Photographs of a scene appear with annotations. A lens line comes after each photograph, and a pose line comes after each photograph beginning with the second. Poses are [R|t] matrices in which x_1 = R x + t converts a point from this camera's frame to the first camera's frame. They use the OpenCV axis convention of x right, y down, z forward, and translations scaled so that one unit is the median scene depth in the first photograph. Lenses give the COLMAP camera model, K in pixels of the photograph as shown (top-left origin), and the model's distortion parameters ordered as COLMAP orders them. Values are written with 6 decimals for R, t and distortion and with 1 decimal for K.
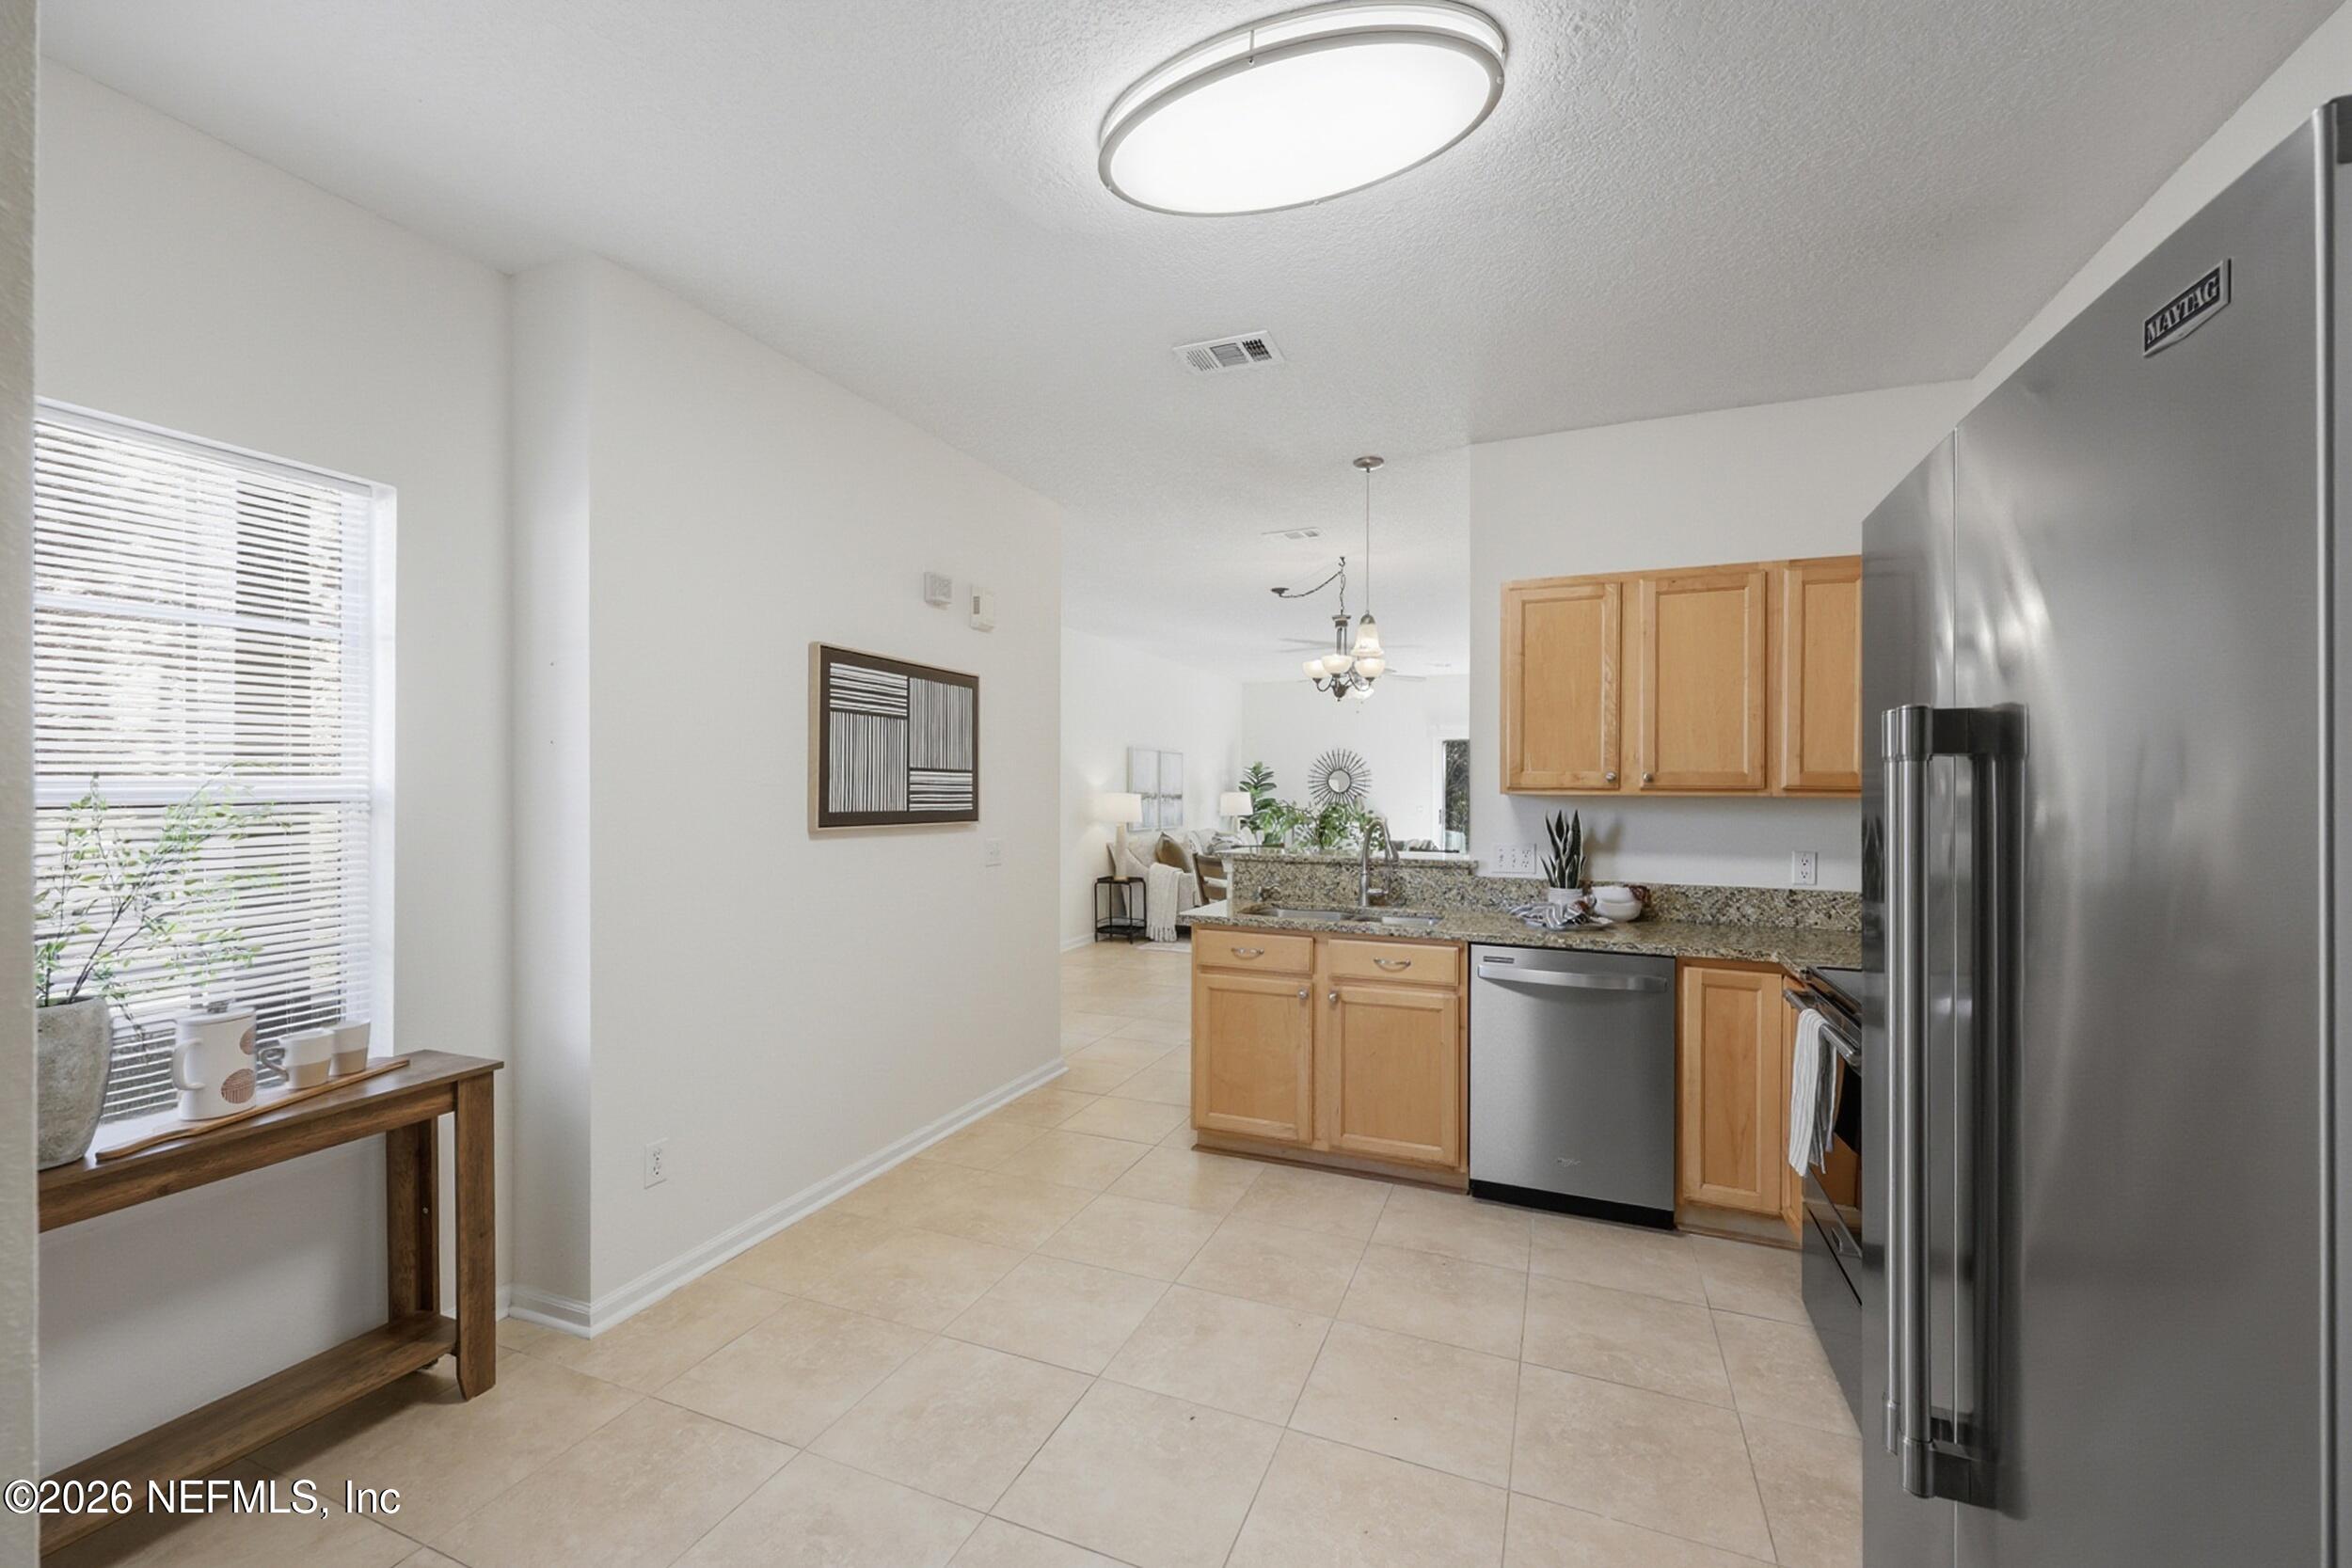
lens RADIAL K [[950.9, 0, 1181.7], [0, 950.9, 791.3], [0, 0, 1]] dist [-0.001757, 0.000492]
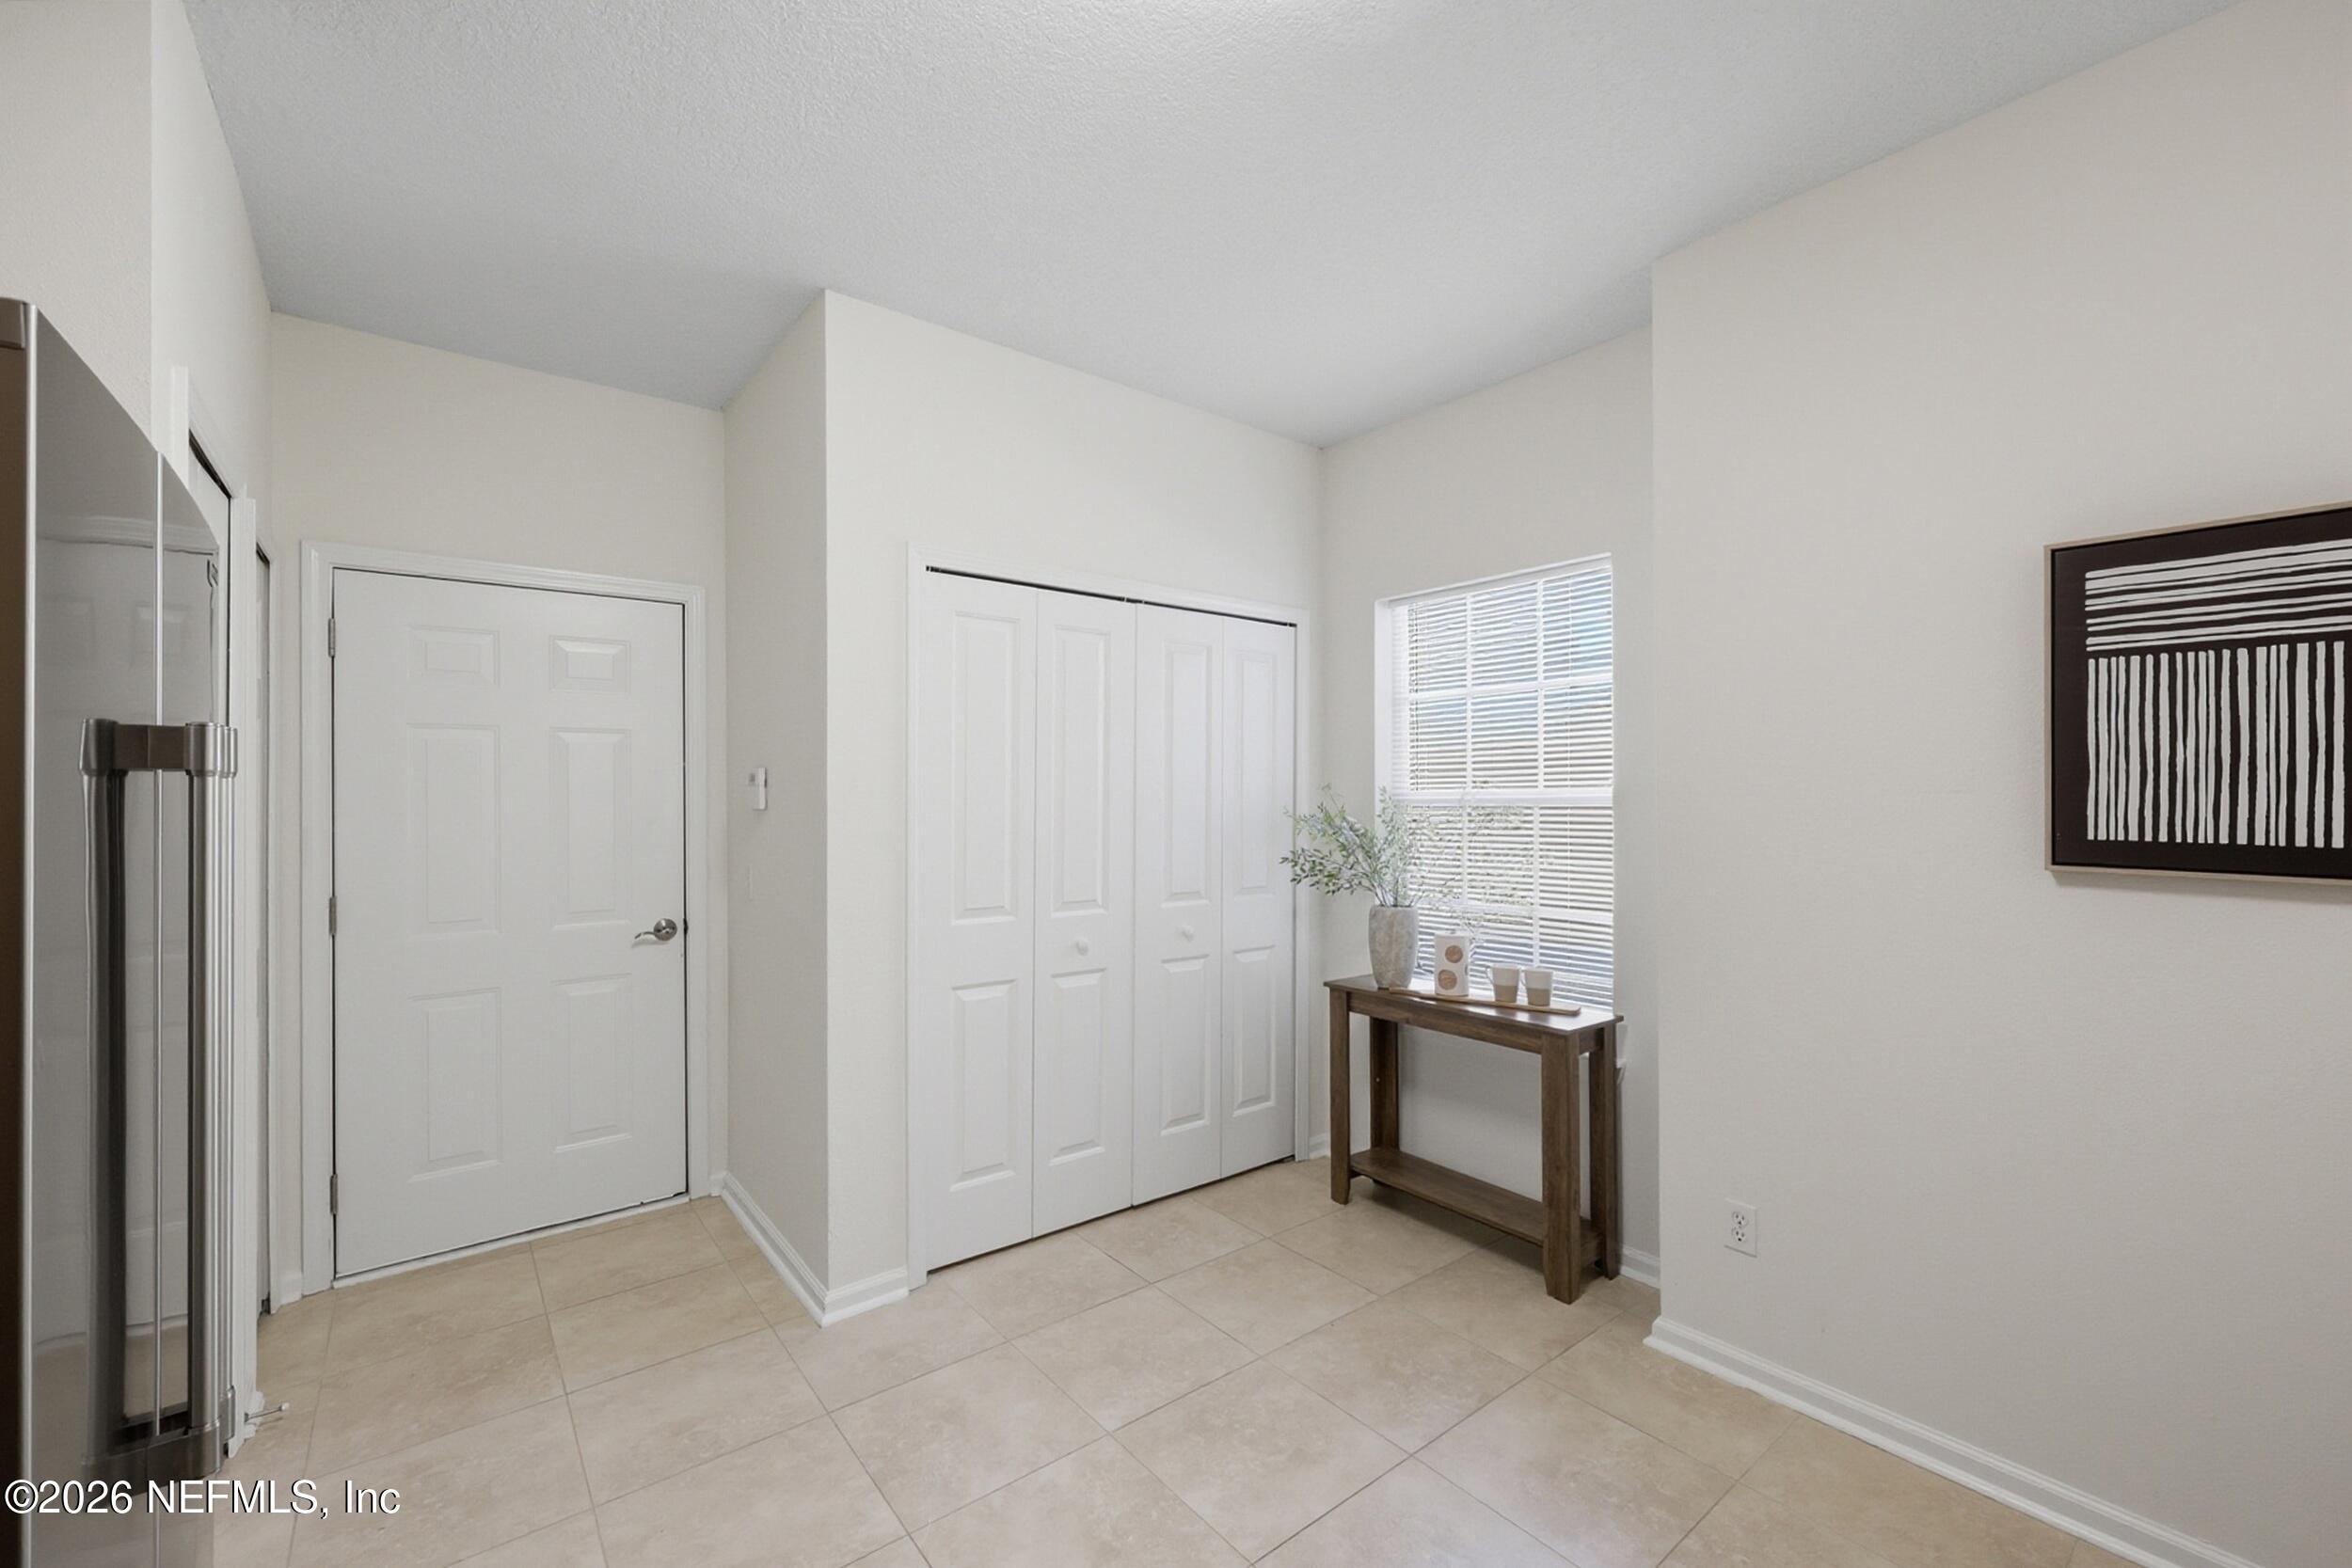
lens RADIAL K [[950.9, 0, 1174.2], [0, 950.9, 791.0], [0, 0, 1]] dist [-0.001757, 0.000492]
pose [[-0.484191, -0.002919, -0.874957, 0.361228], [-0.004273, 0.999990, -0.000971, -0.003280], [0.874952, 0.003268, -0.484199, 0.761064]]
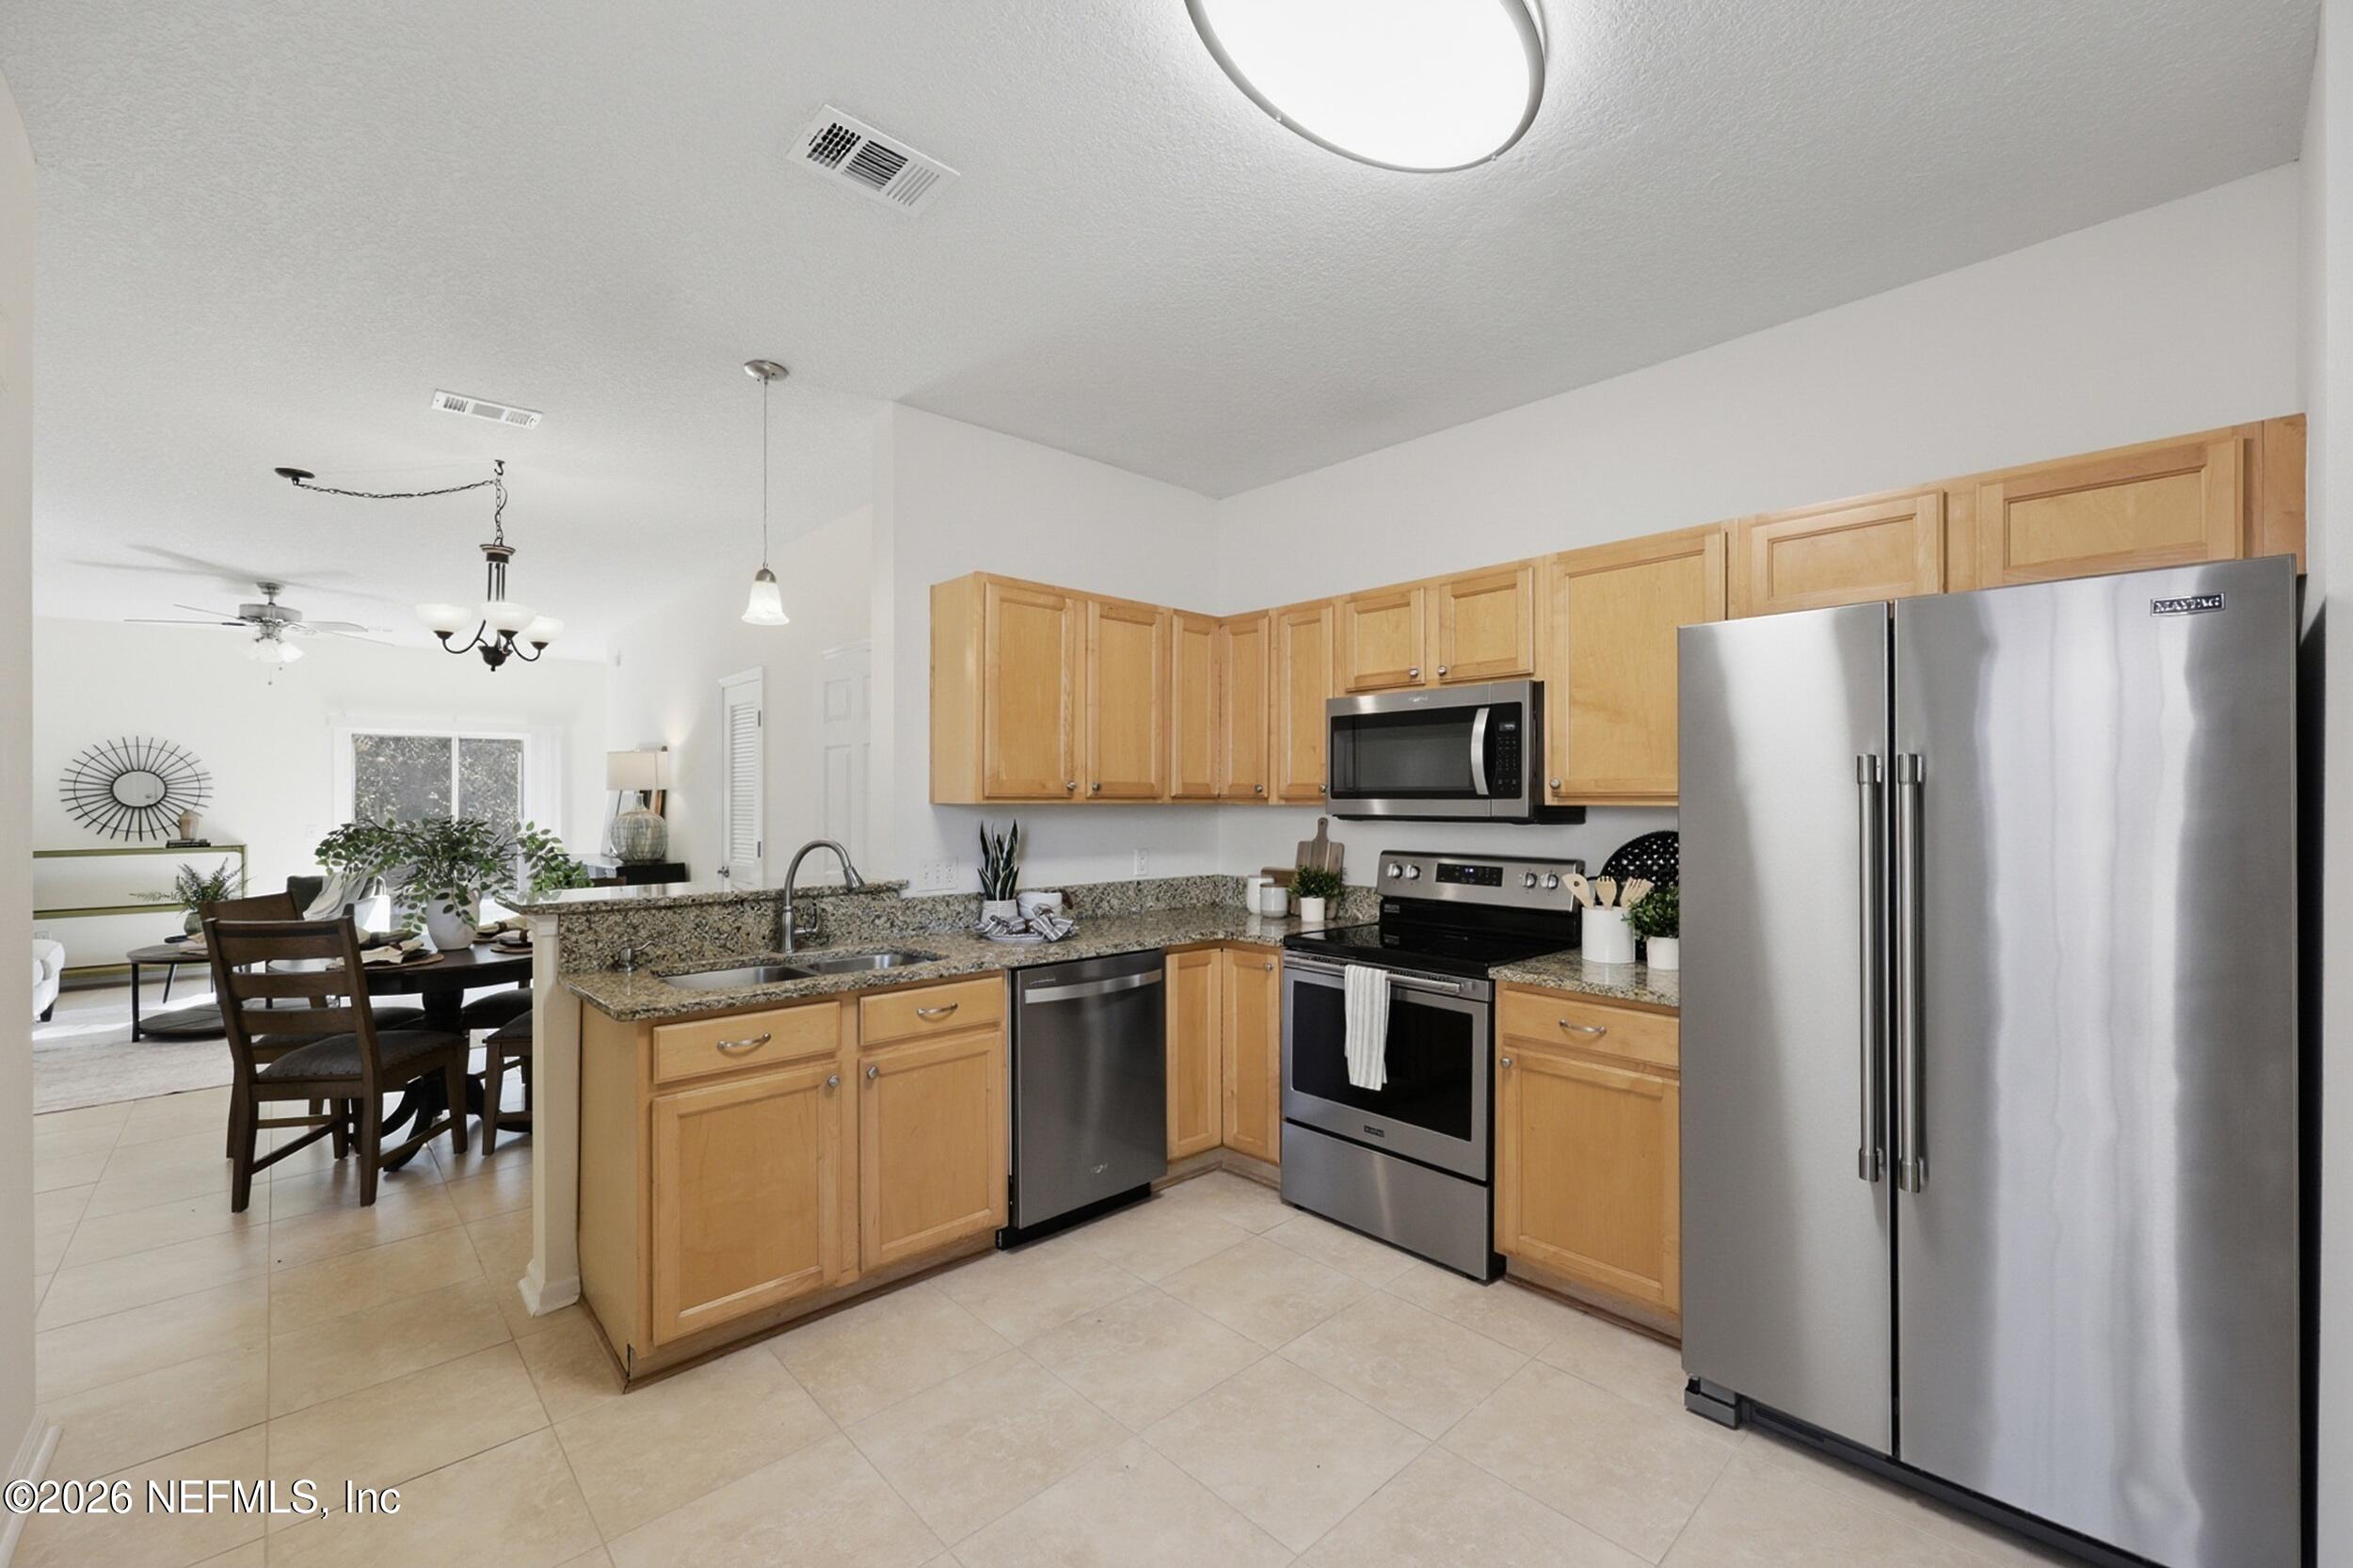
lens RADIAL K [[951.4, 0, 1175.8], [0, 951.4, 795.5], [0, 0, 1]] dist [-0.001757, 0.000492]
pose [[0.409234, -0.004109, 0.912420, -0.438384], [0.005990, 0.999980, 0.001816, -0.005778], [-0.912410, 0.004722, 0.409250, 0.467764]]
